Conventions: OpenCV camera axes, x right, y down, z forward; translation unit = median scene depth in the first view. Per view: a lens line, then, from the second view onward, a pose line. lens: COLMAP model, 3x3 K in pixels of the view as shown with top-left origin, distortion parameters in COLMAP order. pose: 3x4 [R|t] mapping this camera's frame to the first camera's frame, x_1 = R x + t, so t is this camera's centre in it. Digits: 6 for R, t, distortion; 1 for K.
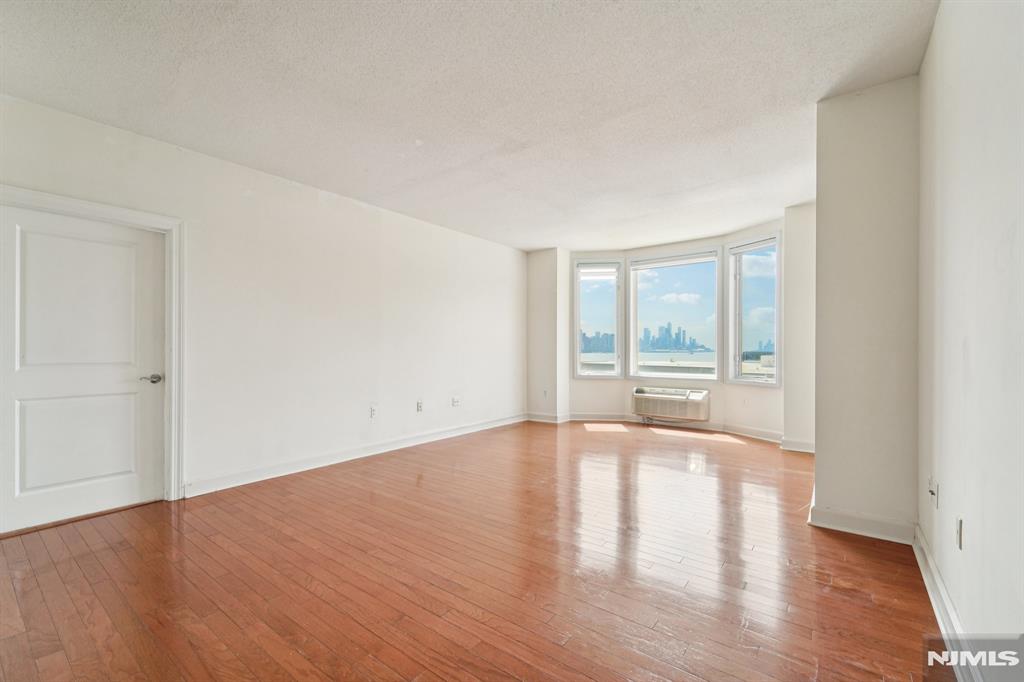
lens RADIAL K [[418.9, 0, 515.5], [0, 418.9, 361.6], [0, 0, 1]] dist [0.013344, -0.003504]
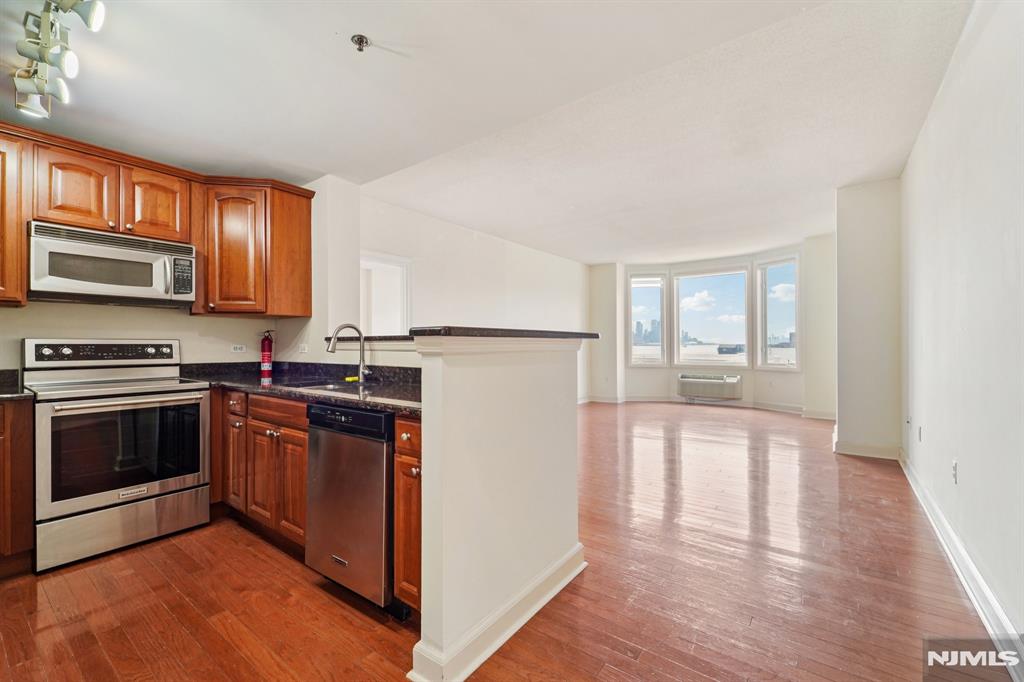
lens RADIAL K [[418.9, 0, 511.0], [0, 418.9, 355.0], [0, 0, 1]] dist [0.013344, -0.003504]
pose [[0.999955, -0.005136, 0.008022, -0.232563], [0.005147, 0.999986, -0.001392, 0.004898], [-0.008015, 0.001433, 0.999967, -0.254000]]
